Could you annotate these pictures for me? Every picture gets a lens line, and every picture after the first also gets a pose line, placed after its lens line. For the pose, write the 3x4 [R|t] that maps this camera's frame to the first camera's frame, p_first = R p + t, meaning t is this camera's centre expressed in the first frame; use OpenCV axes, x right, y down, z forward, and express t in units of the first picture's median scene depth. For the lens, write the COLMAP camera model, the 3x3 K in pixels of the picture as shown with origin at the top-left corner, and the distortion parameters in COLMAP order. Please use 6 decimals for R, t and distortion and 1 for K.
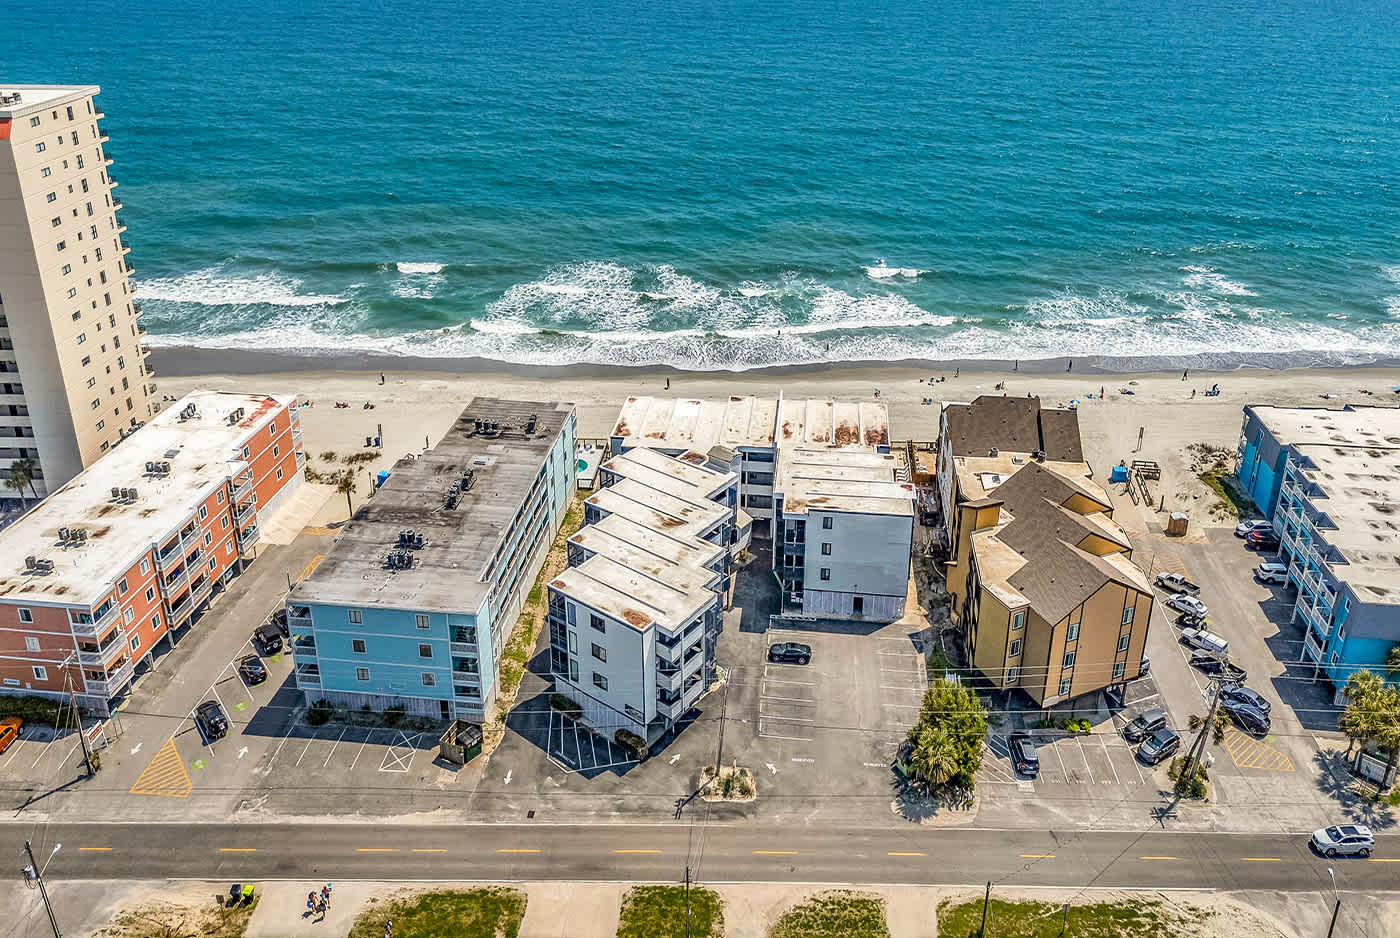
lens RADIAL K [[1048.5, 0, 710.5], [0, 1048.5, 308.7], [0, 0, 1]] dist [0.043795, -0.049298]
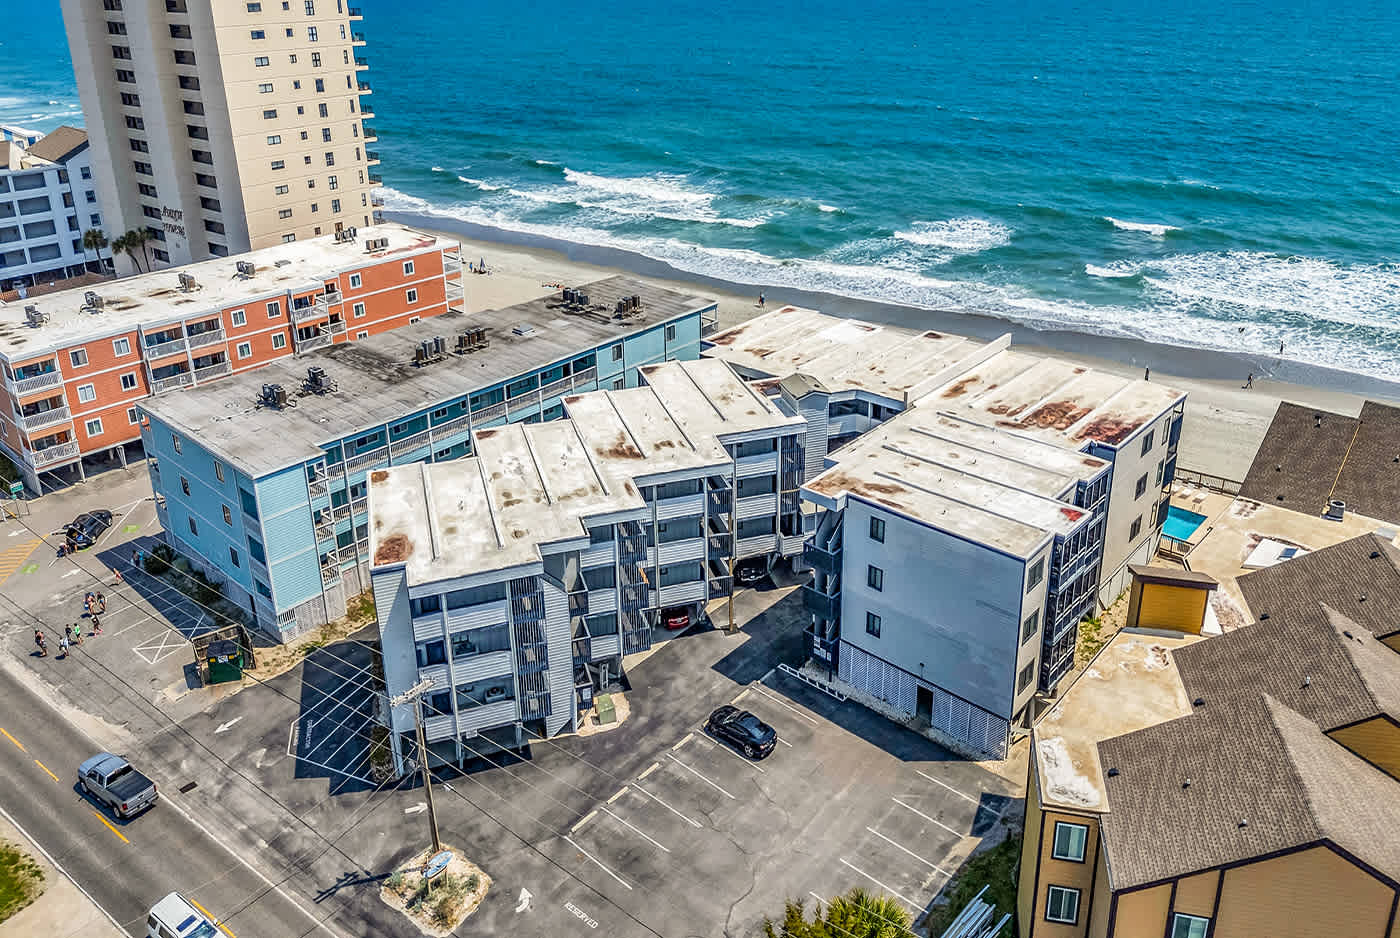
lens RADIAL K [[1047.9, 0, 703.3], [0, 1047.9, 330.7], [0, 0, 1]] dist [0.041164, -0.041002]
pose [[0.814477, 0.175560, -0.552997, 0.320436], [-0.180199, 0.982530, 0.046520, 0.096941], [0.551503, 0.061760, 0.831884, 0.505535]]
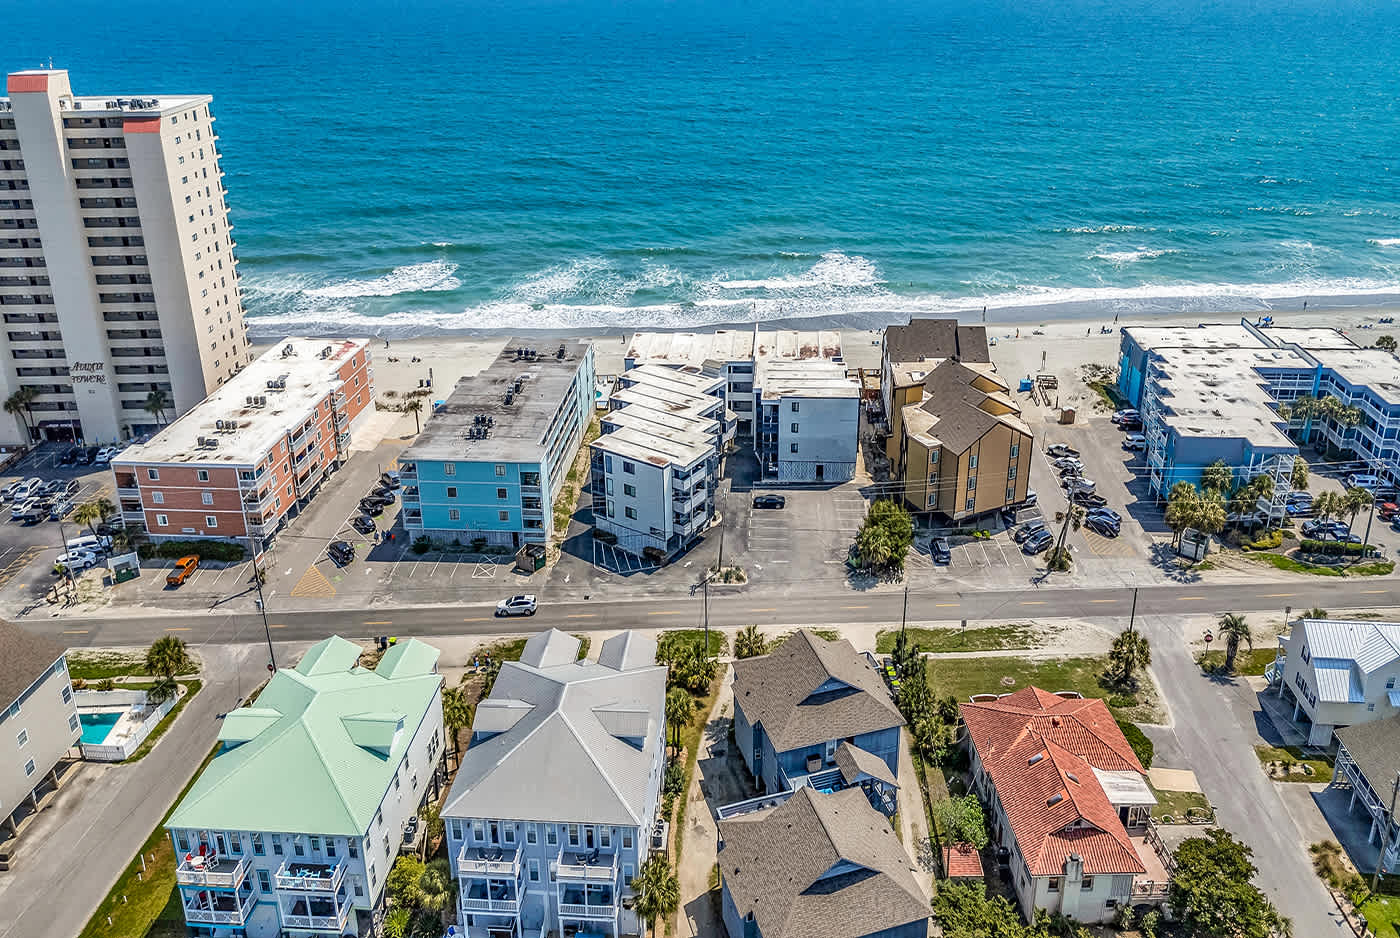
lens RADIAL K [[1042.9, 0, 703.3], [0, 1042.9, 317.1], [0, 0, 1]] dist [0.066656, -0.121031]
pose [[0.999393, -0.026480, 0.022618, -0.030962], [0.026997, 0.999375, -0.022840, 0.119099], [-0.021999, 0.023436, 0.999483, -0.315633]]
